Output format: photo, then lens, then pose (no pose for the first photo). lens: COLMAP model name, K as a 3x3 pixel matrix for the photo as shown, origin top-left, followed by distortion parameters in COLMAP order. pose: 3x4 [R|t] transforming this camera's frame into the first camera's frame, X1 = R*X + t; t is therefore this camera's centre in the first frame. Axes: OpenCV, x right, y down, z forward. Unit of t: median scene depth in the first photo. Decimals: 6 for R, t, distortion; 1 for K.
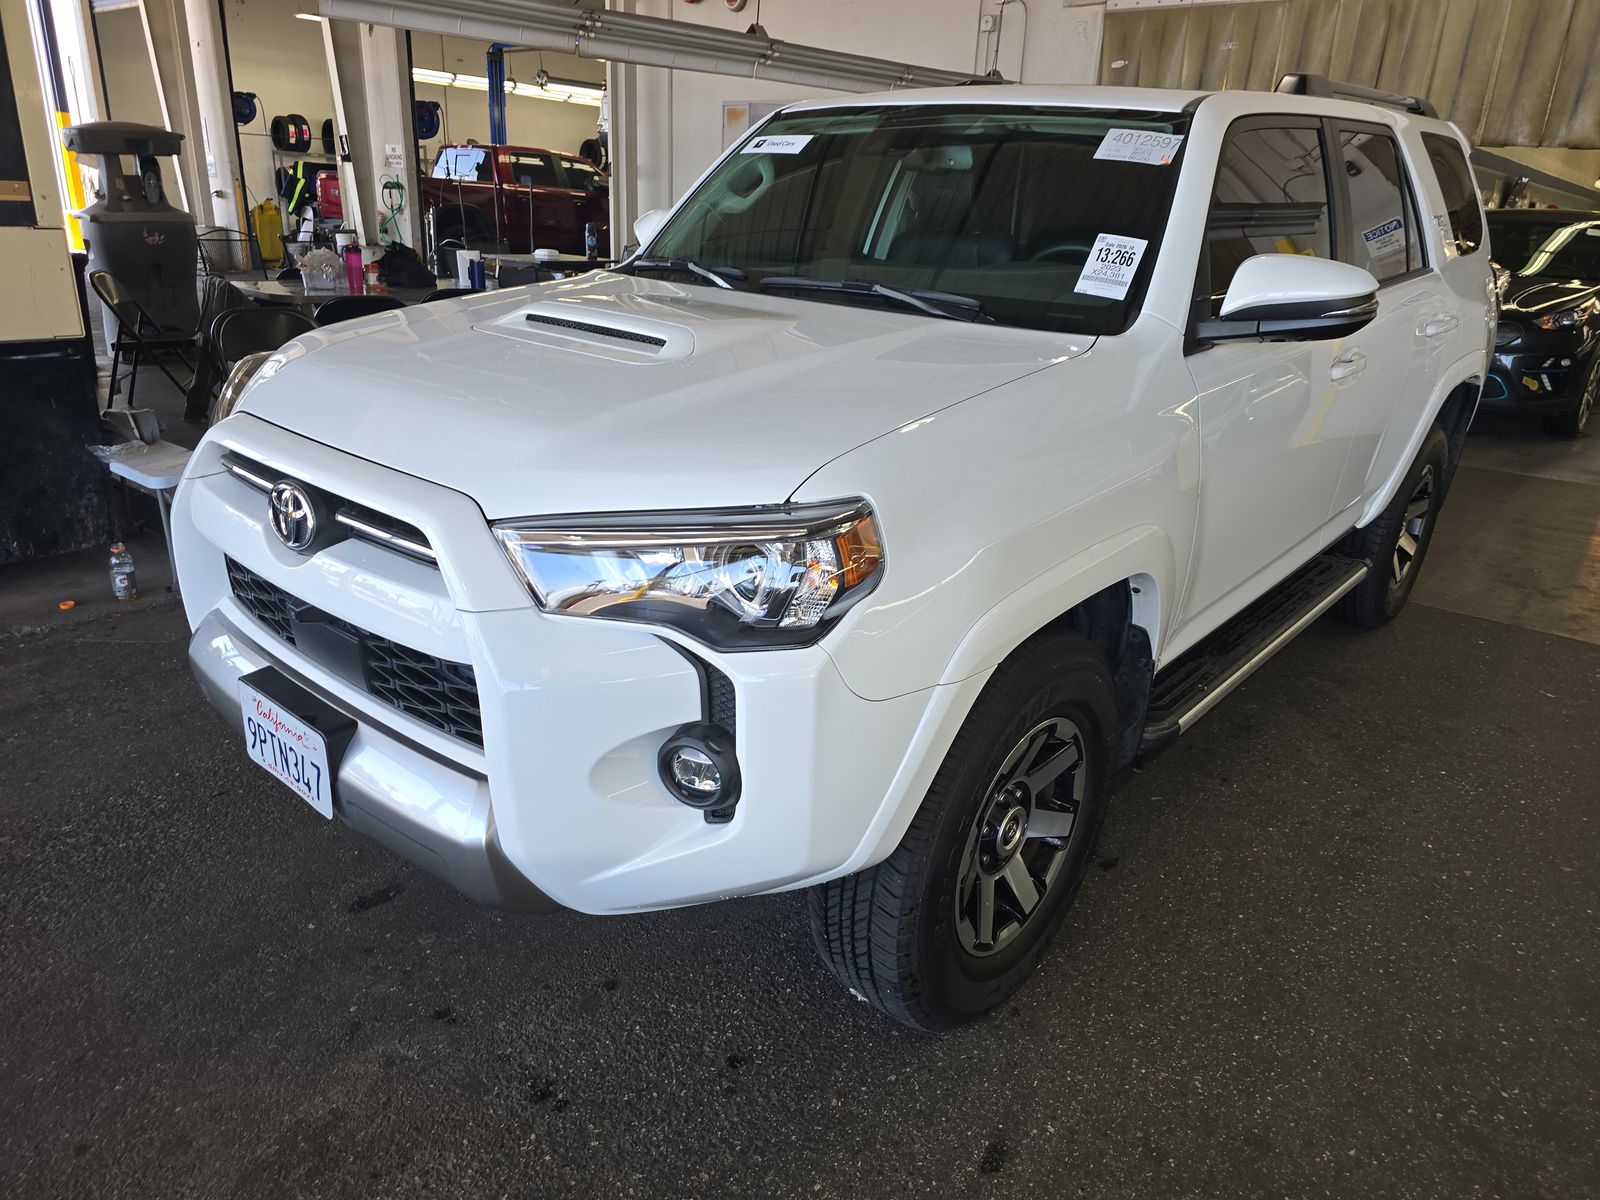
lens RADIAL K [[1078.6, 0, 794.0], [0, 1078.6, 560.4], [0, 0, 1]] dist [0.052597, -0.039464]
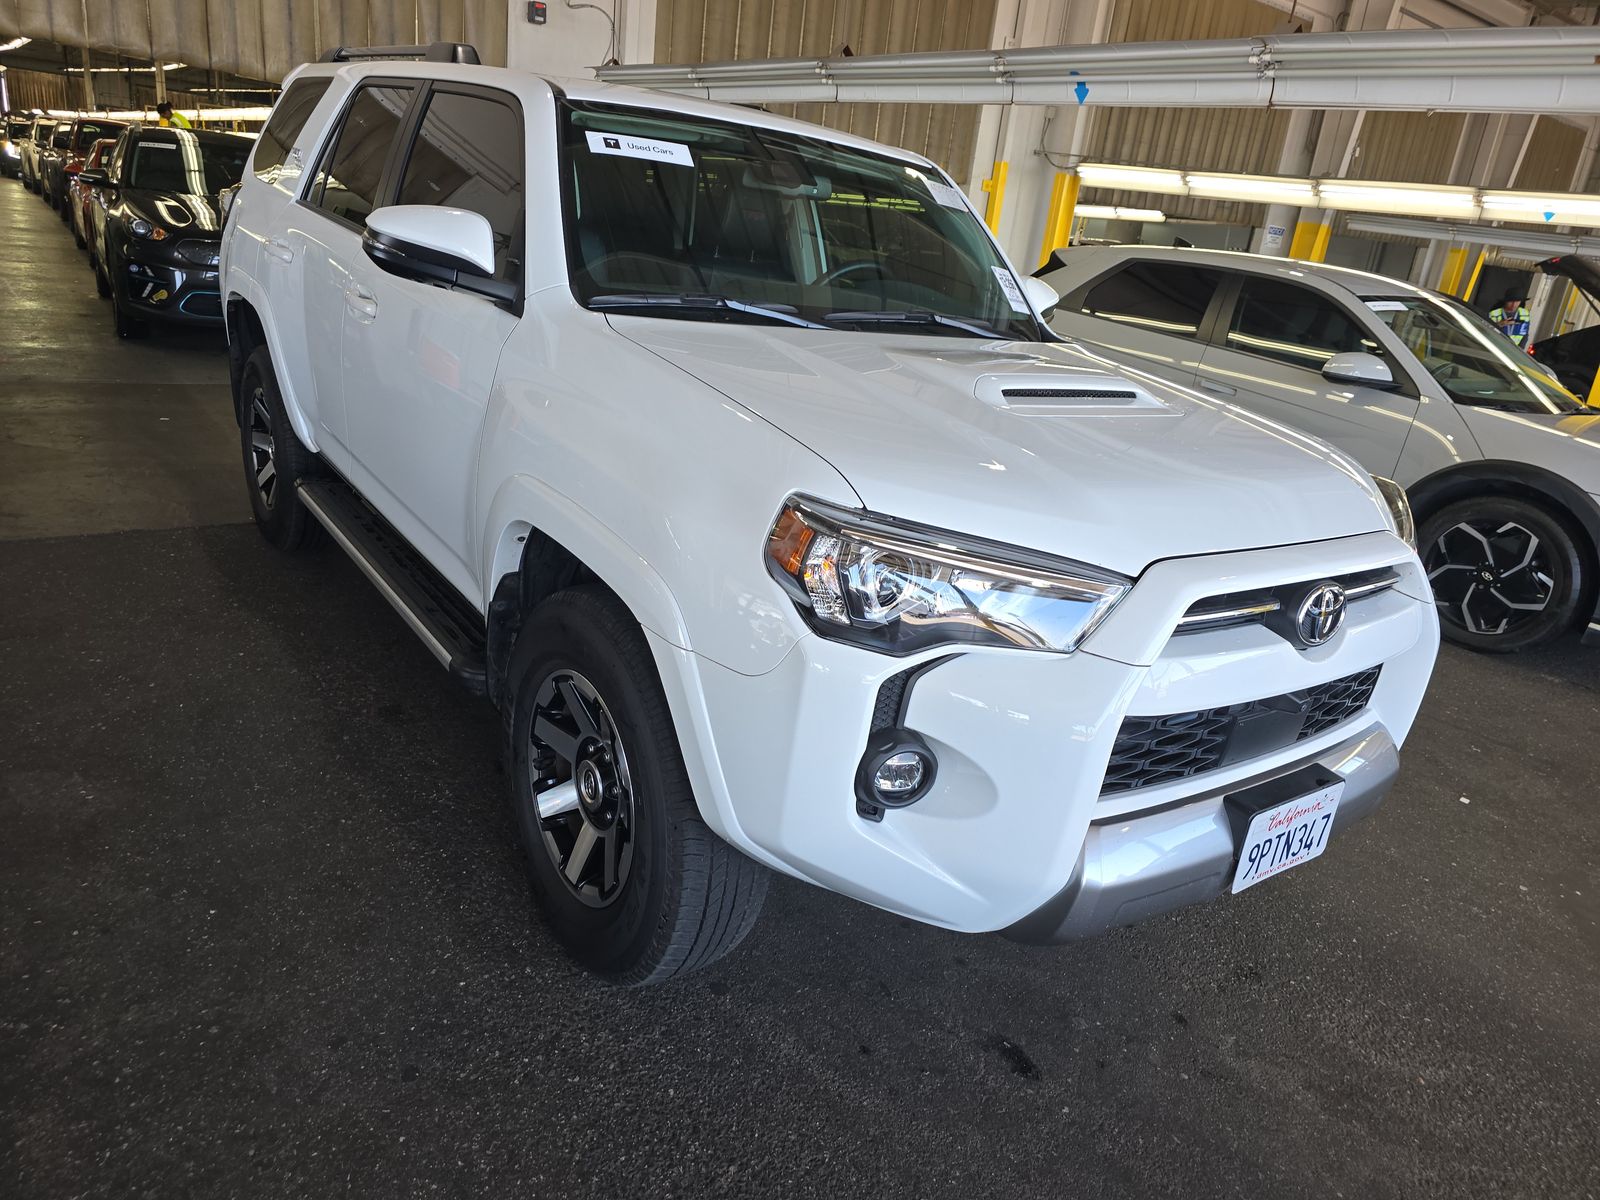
lens RADIAL K [[1078.6, 0, 794.0], [0, 1078.6, 560.4], [0, 0, 1]] dist [0.052597, -0.039464]
pose [[0.243063, -0.306218, 0.920408, -0.925452], [0.208768, 0.943142, 0.258650, -0.282962], [-0.947278, 0.129284, 0.293171, 0.699317]]
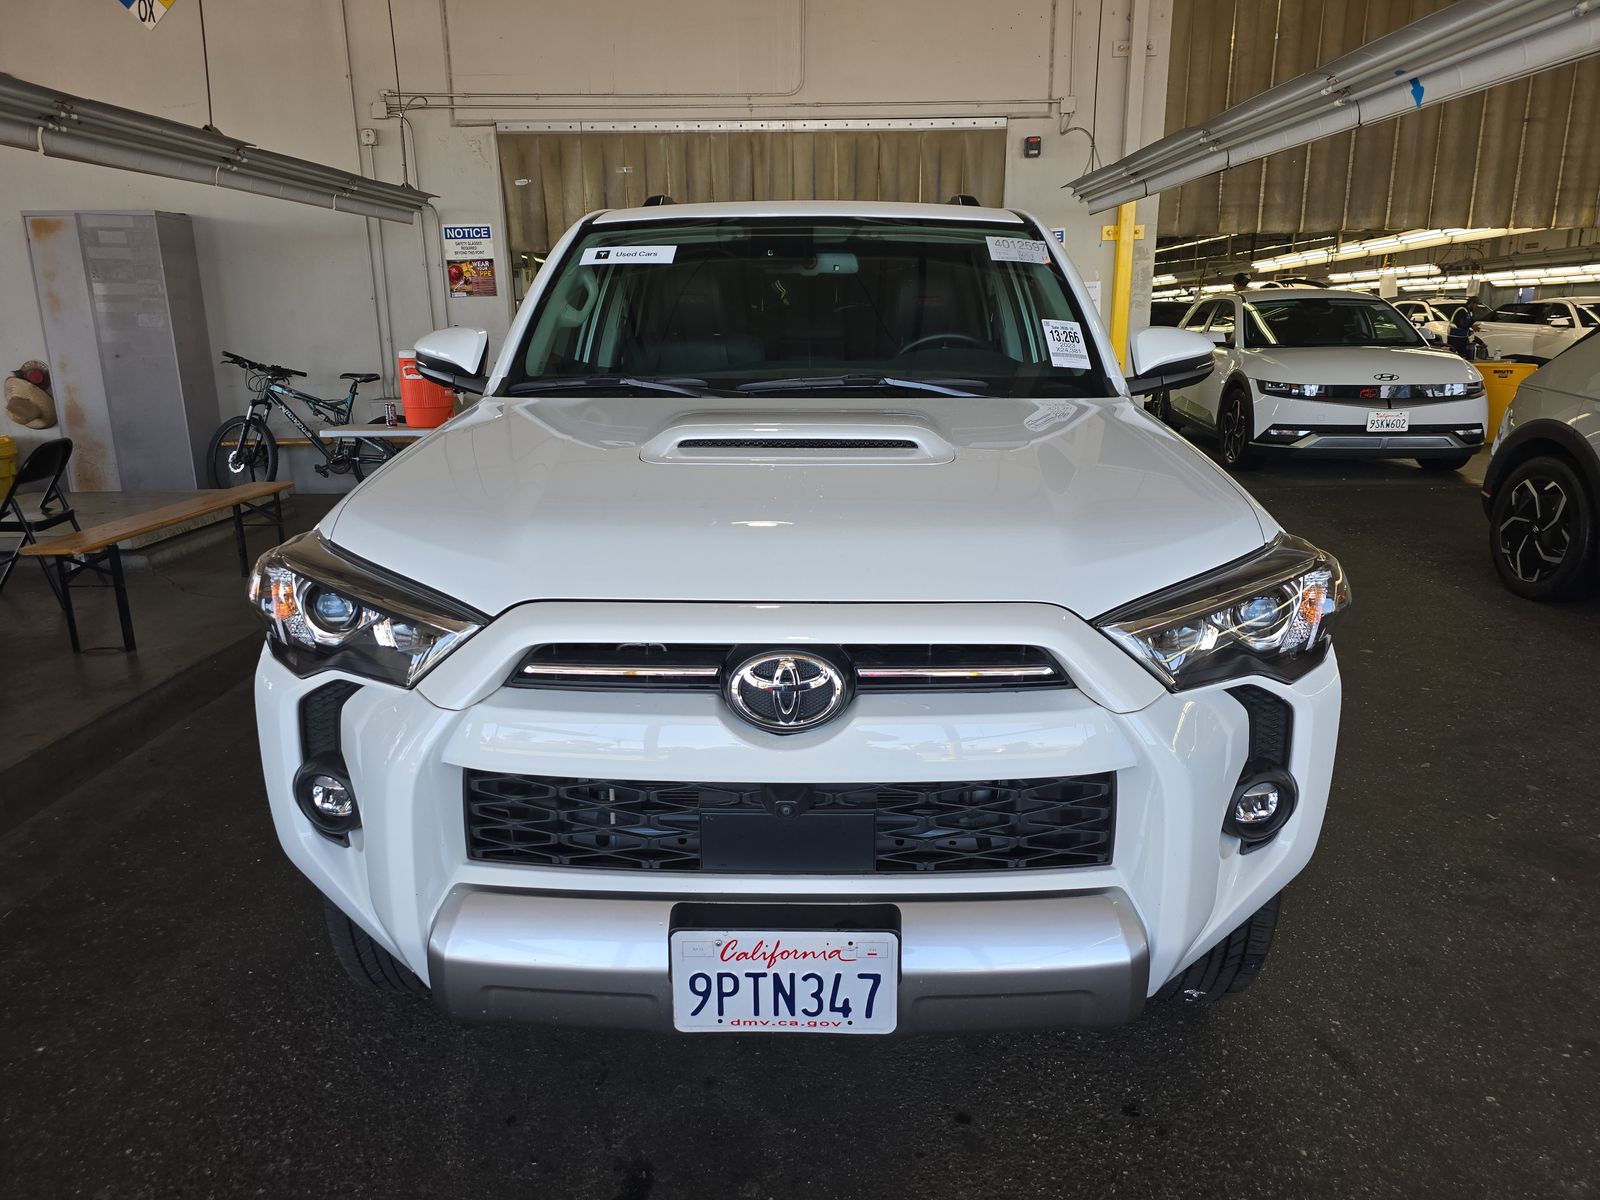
lens RADIAL K [[1078.6, 0, 794.0], [0, 1078.6, 560.4], [0, 0, 1]] dist [0.052597, -0.039464]
pose [[0.770058, -0.189864, 0.609066, -0.561991], [0.245627, 0.969328, -0.008384, -0.076923], [-0.588793, 0.156059, 0.793075, 0.194005]]
